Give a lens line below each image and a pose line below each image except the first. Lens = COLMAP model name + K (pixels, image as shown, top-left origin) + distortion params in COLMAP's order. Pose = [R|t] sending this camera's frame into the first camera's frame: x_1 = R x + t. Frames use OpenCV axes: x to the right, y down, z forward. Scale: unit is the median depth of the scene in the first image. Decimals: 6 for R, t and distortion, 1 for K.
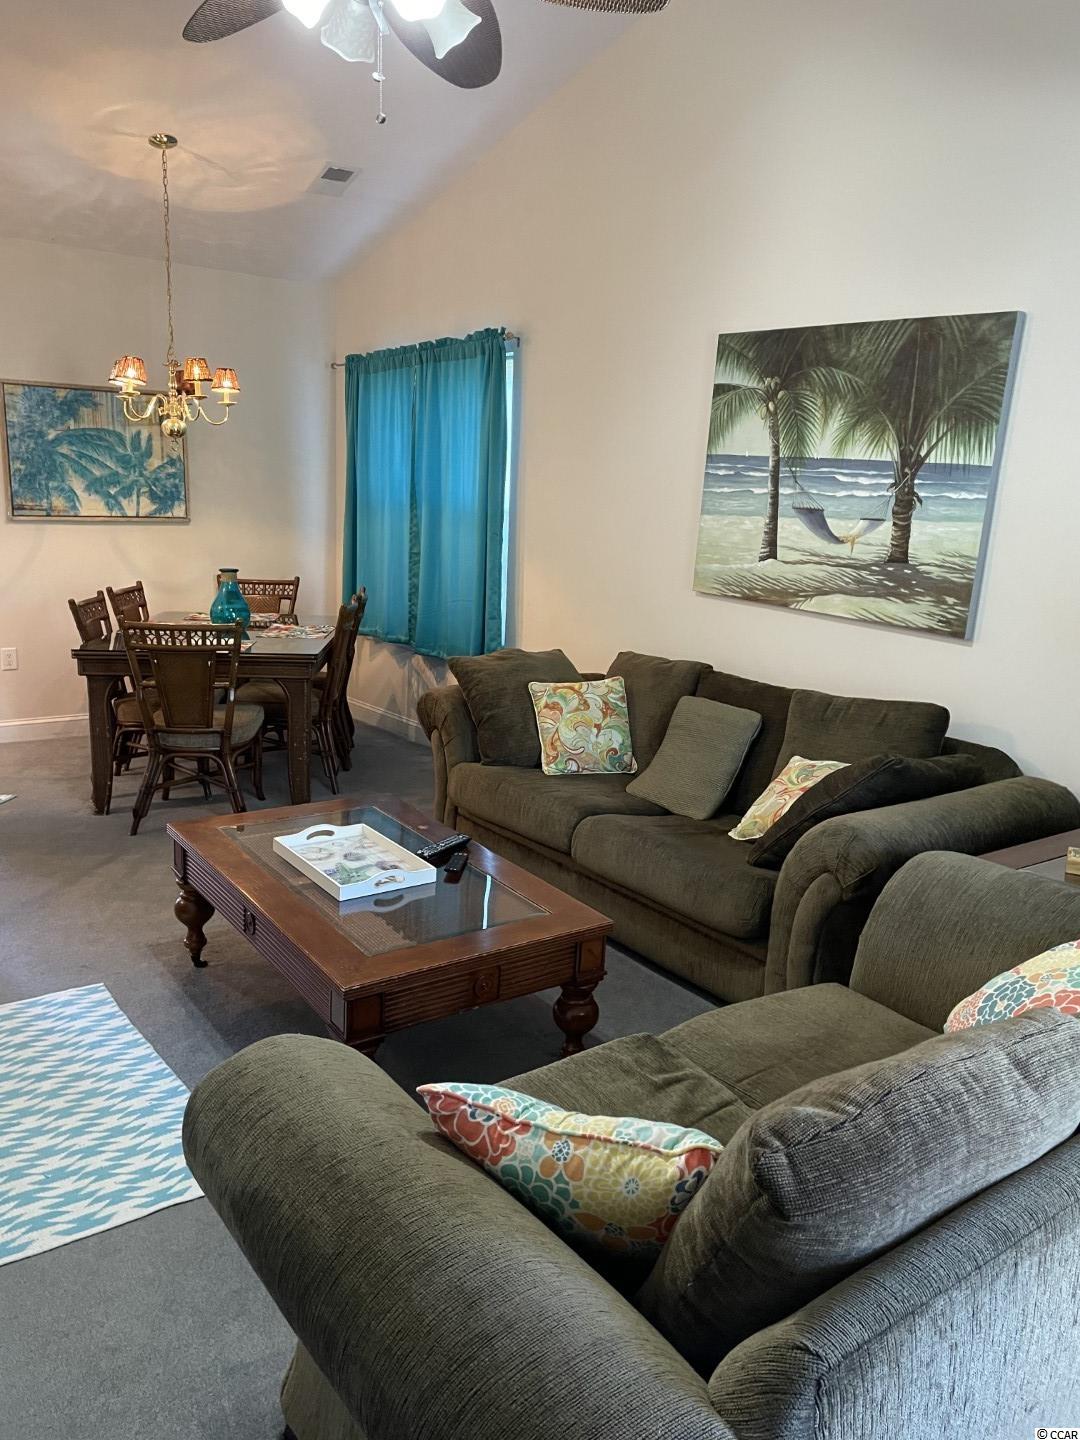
lens RADIAL K [[1093.3, 0, 542.2], [0, 1093.3, 722.2], [0, 0, 1]] dist [0.068623, -0.071904]
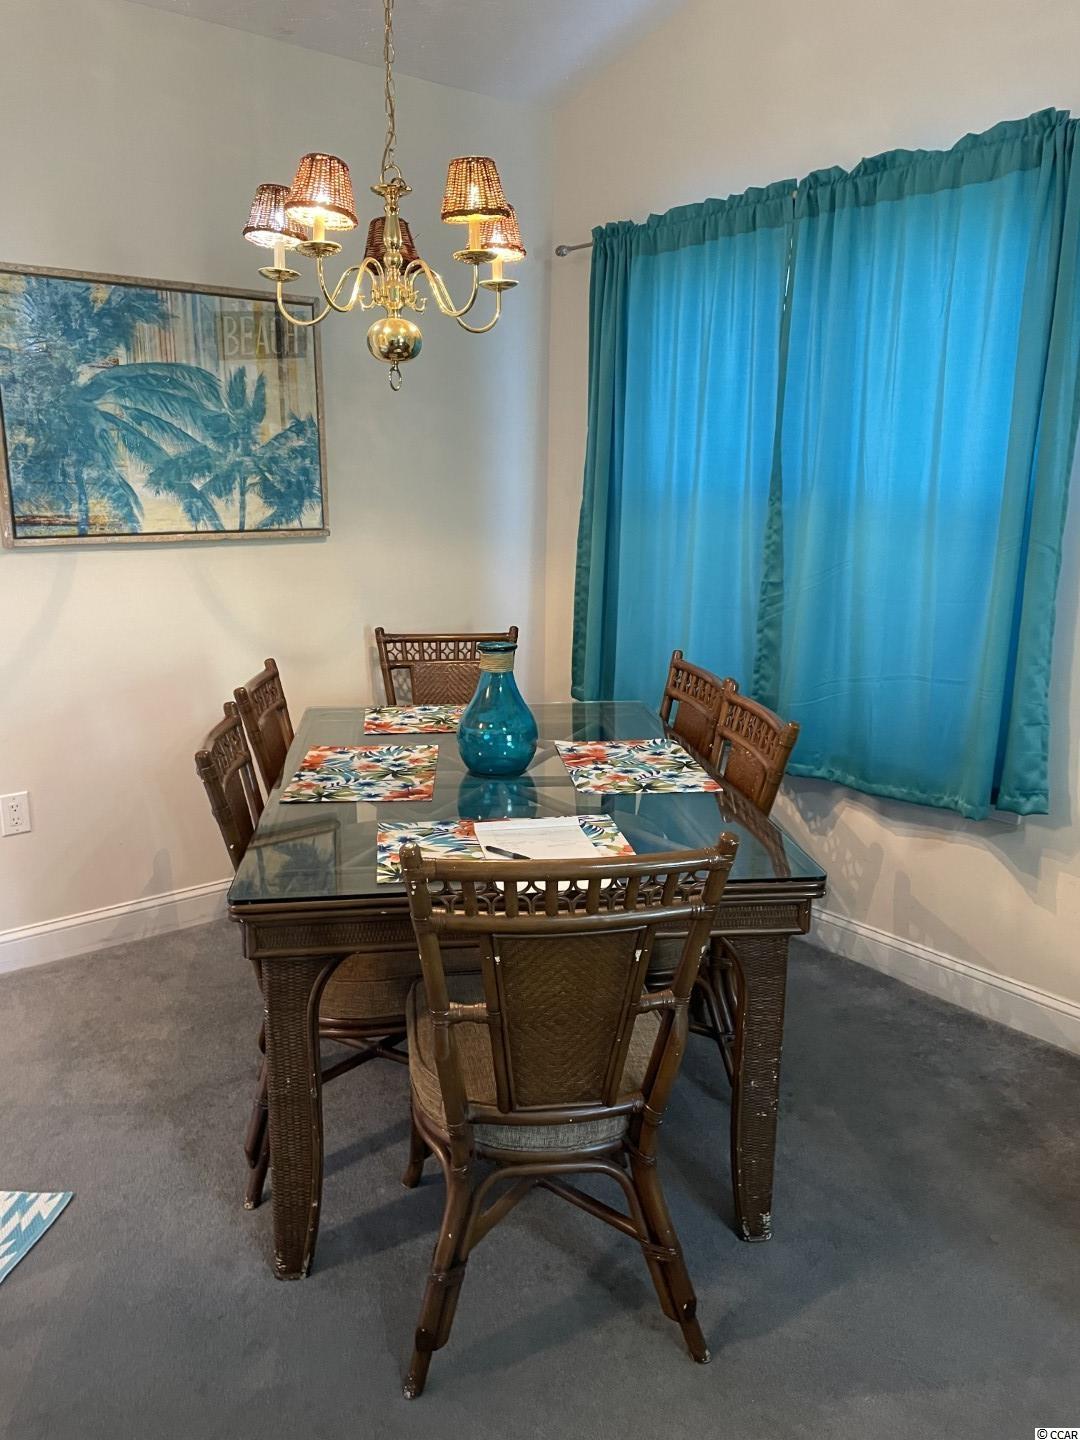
lens RADIAL K [[1093.3, 0, 539.3], [0, 1093.3, 720.0], [0, 0, 1]] dist [0.068623, -0.071904]
pose [[0.998603, -0.033832, 0.040579, -0.470899], [0.033191, 0.999315, 0.016358, -0.186363], [-0.041104, -0.014989, 0.999042, 0.870138]]
